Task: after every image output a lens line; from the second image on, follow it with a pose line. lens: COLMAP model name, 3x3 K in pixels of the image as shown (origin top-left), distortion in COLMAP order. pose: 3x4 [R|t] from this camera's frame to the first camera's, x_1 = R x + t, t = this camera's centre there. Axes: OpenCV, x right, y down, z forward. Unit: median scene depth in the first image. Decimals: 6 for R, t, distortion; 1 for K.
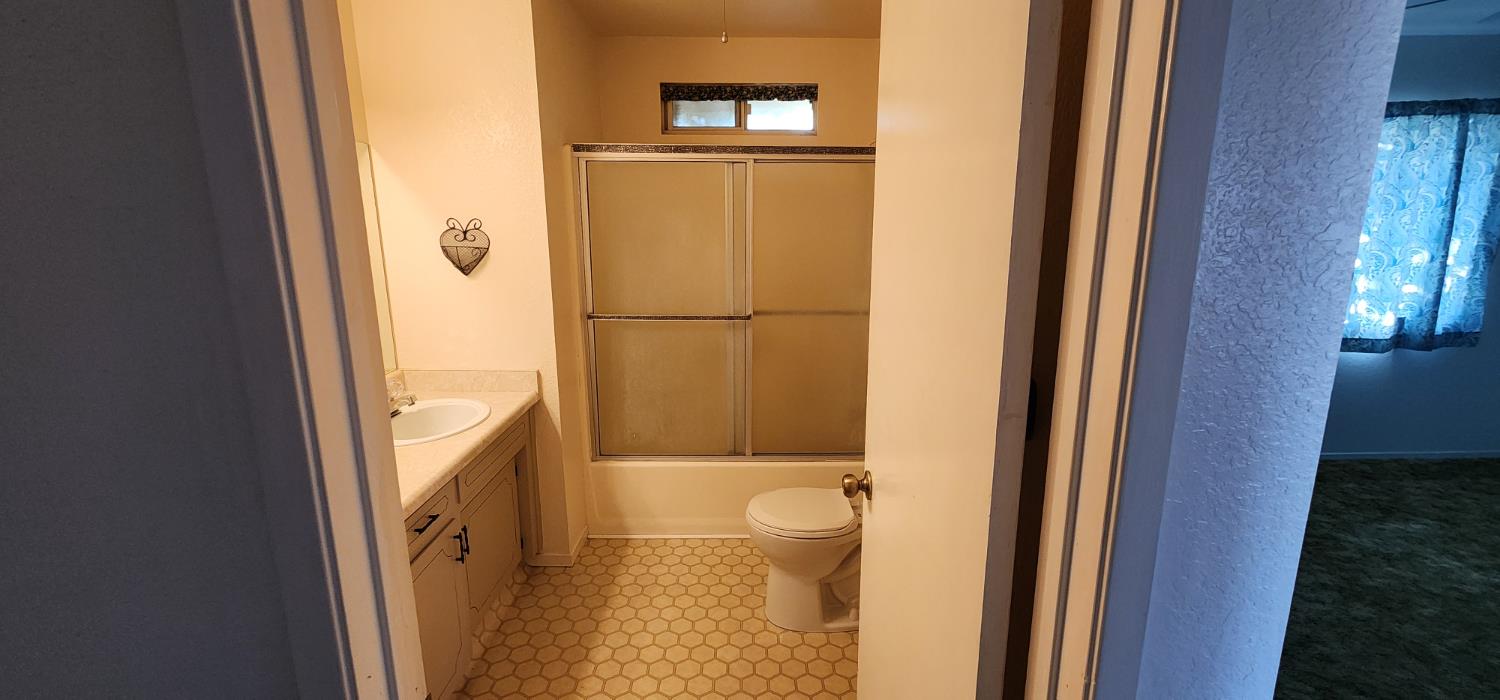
lens RADIAL K [[619.4, 0, 754.3], [0, 619.4, 348.1], [0, 0, 1]] dist [0.002461, -0.000536]
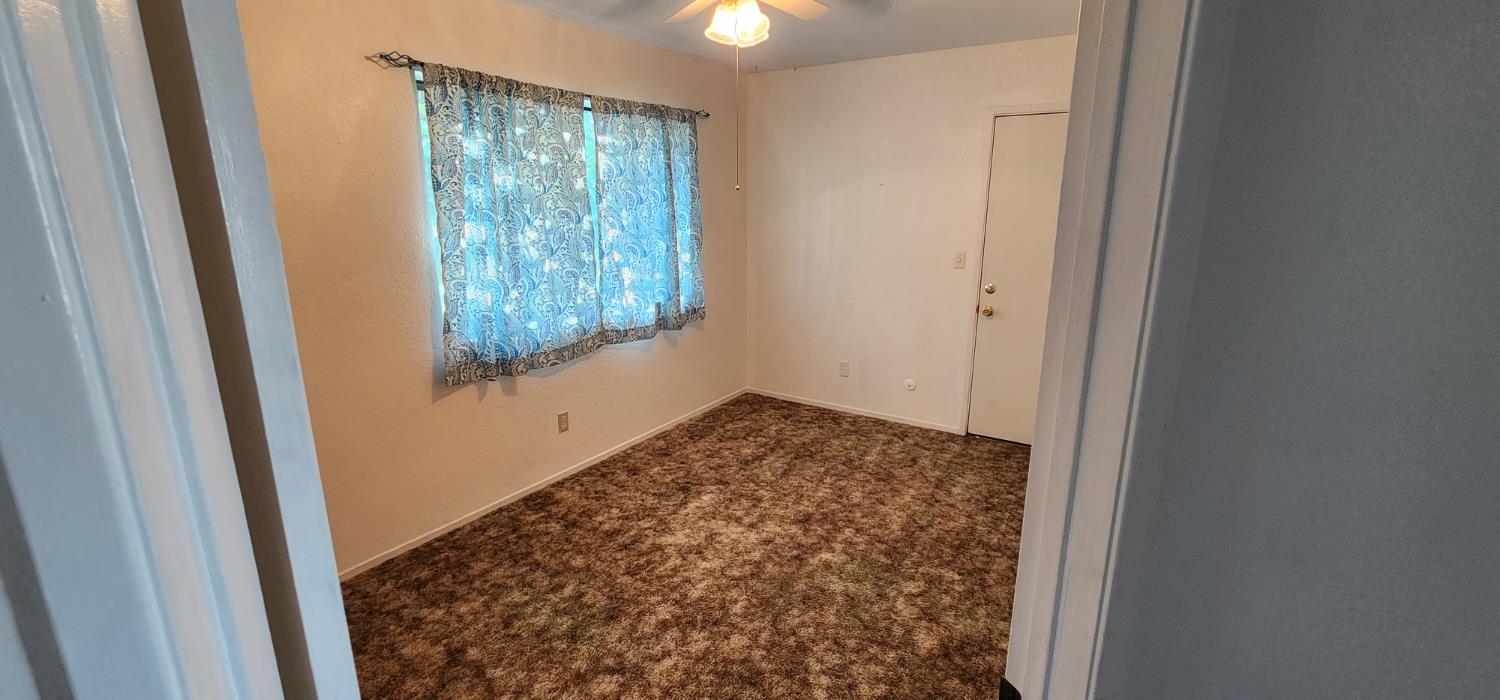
lens RADIAL K [[619.4, 0, 751.9], [0, 619.4, 349.3], [0, 0, 1]] dist [0.002461, -0.000536]
pose [[0.553784, -0.188016, 0.811155, 0.252564], [0.166532, 0.979500, 0.113342, -0.071890], [-0.815837, 0.072316, 0.573742, 0.265721]]
